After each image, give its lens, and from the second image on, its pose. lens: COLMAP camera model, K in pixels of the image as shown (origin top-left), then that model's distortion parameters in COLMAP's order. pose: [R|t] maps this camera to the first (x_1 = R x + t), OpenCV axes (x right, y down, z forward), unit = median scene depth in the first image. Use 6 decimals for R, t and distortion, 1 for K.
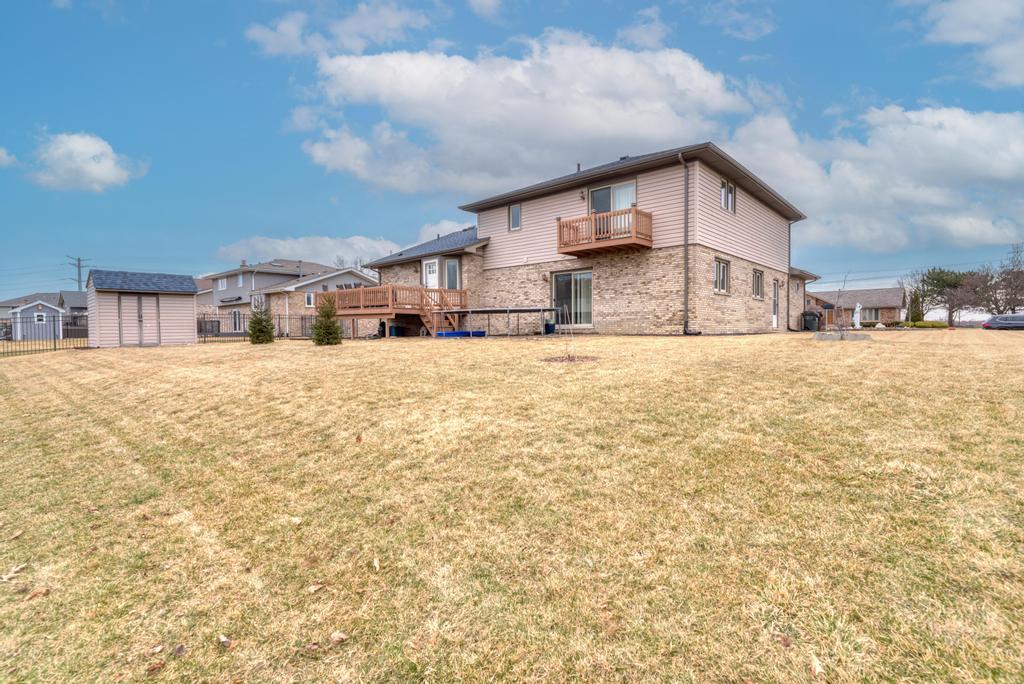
lens RADIAL K [[472.6, 0, 512.0], [0, 472.6, 342.0], [0, 0, 1]] dist [-0.000804, -0.000024]
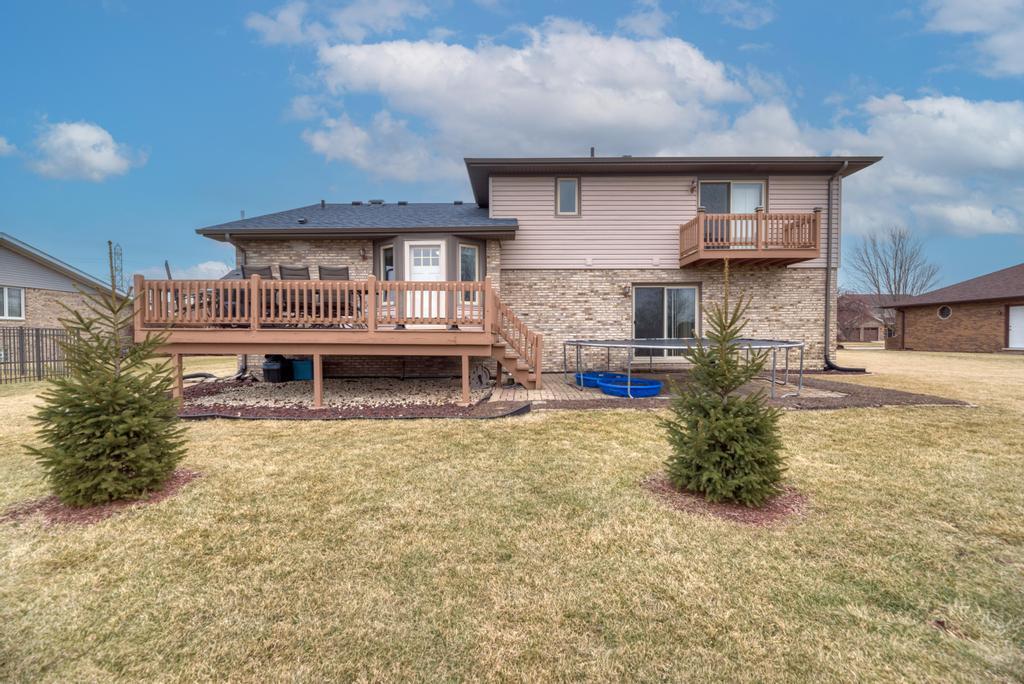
lens RADIAL K [[418.6, 0, 512.0], [0, 418.6, 342.0], [0, 0, 1]] dist [0.002066, -0.005112]
pose [[0.751484, -0.002334, 0.659747, -0.478282], [0.015820, 0.999770, -0.014483, -0.054056], [-0.659561, 0.021320, 0.751348, 0.656852]]
